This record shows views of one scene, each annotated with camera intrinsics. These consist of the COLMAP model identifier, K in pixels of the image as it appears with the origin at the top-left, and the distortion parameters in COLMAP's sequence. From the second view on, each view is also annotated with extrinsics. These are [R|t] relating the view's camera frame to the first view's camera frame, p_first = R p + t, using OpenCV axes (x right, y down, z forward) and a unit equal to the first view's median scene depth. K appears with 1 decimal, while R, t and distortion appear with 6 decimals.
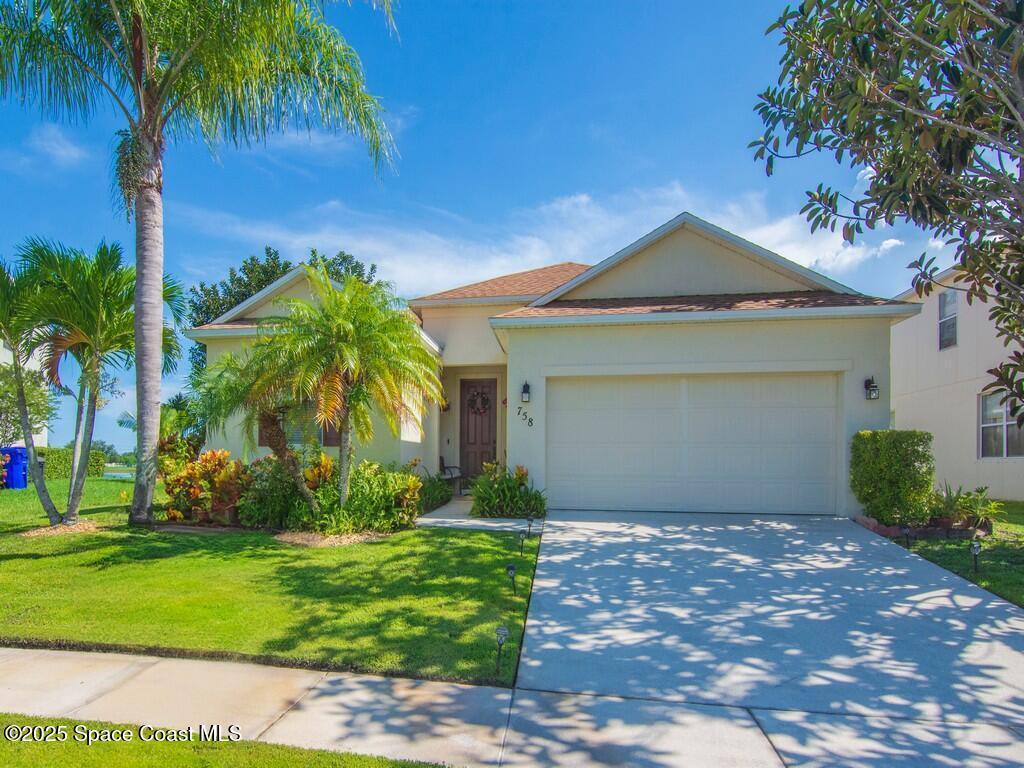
lens RADIAL K [[597.5, 0, 454.9], [0, 597.5, 461.8], [0, 0, 1]] dist [-0.018247, -0.000197]
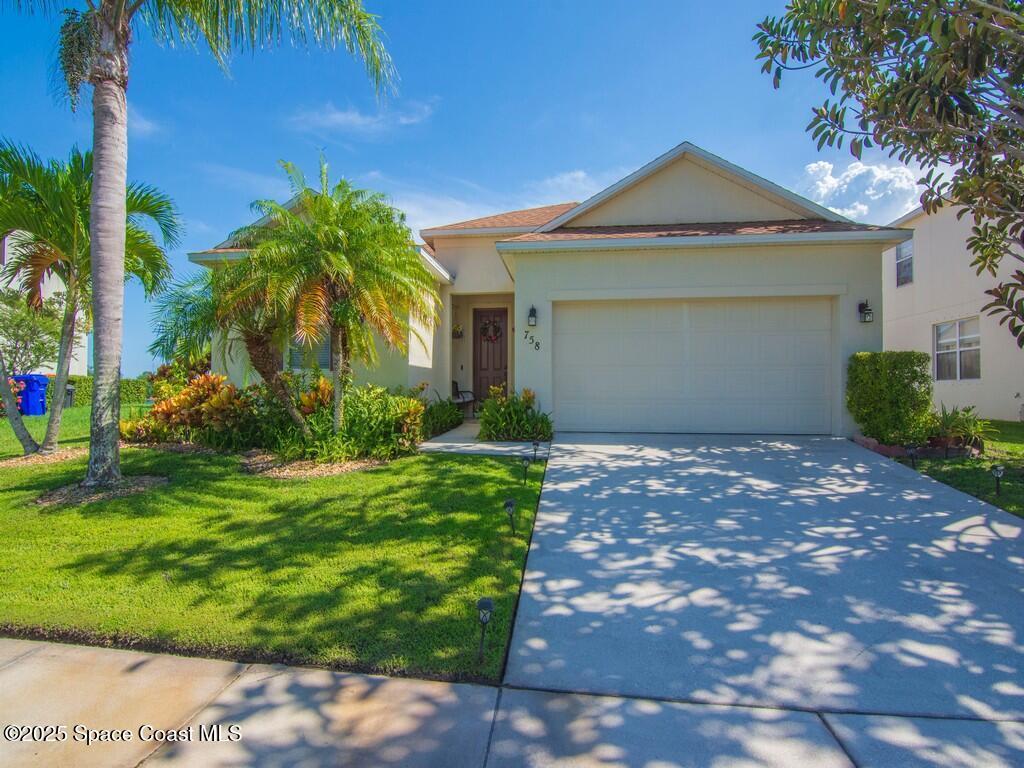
lens RADIAL K [[496.5, 0, 512.0], [0, 496.5, 384.0], [0, 0, 1]] dist [-0.020012, -0.000593]
pose [[0.997852, -0.004727, 0.065344, 0.034670], [0.005451, 0.999926, -0.010906, 0.008458], [-0.065288, 0.011238, 0.997803, 0.201681]]
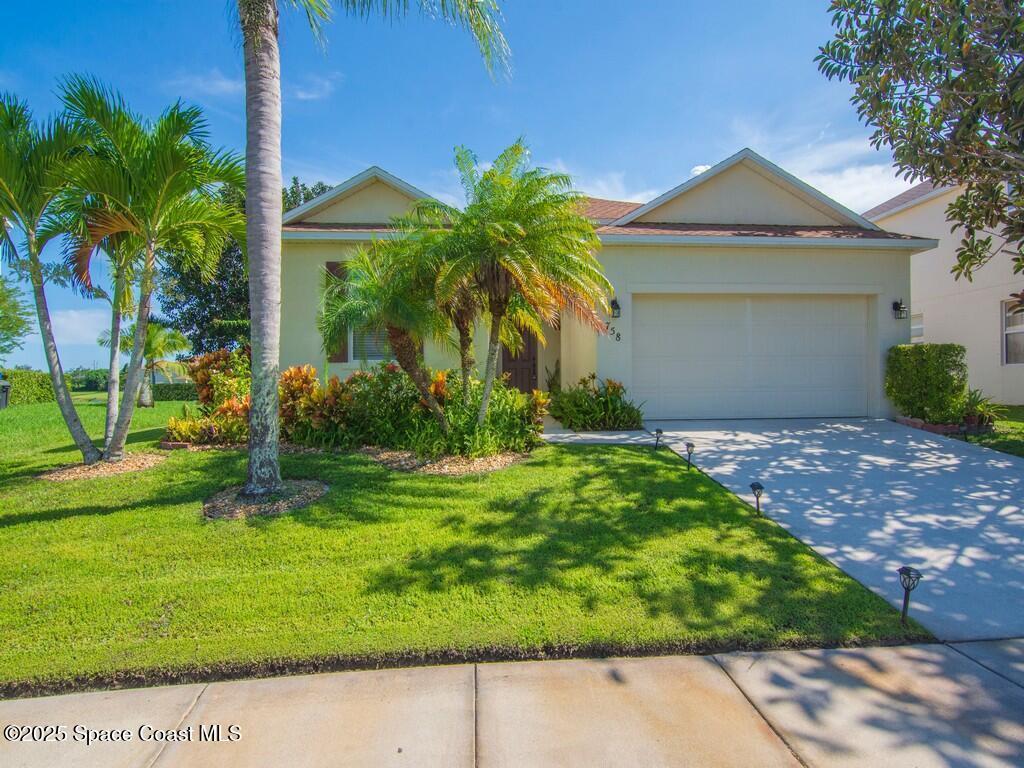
lens RADIAL K [[496.5, 0, 512.0], [0, 496.5, 384.0], [0, 0, 1]] dist [-0.020012, -0.000593]
pose [[0.968606, -0.016794, 0.248032, -0.322359], [0.015202, 0.999850, 0.008330, 0.006174], [-0.248134, -0.004298, 0.968716, 0.258568]]
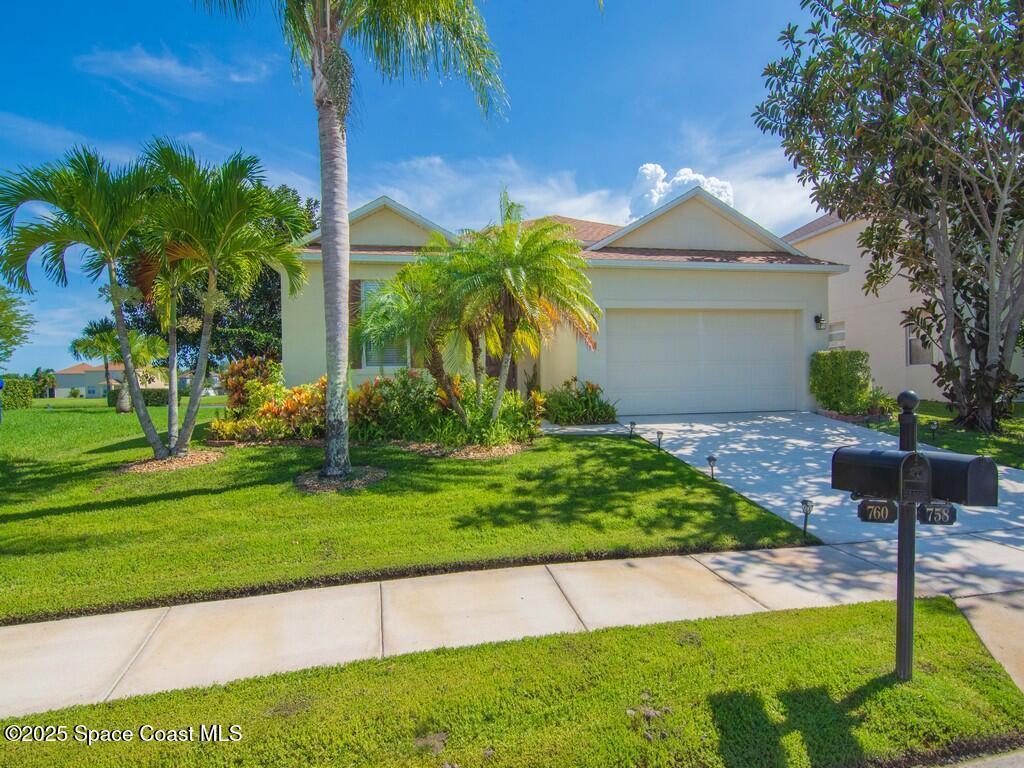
lens RADIAL K [[507.2, 0, 515.2], [0, 507.2, 383.7], [0, 0, 1]] dist [-0.002181, -0.014188]
pose [[0.937839, -0.025177, 0.346156, -0.469428], [0.024230, 0.999681, 0.007063, 0.000640], [-0.346223, 0.001764, 0.938151, 0.100016]]
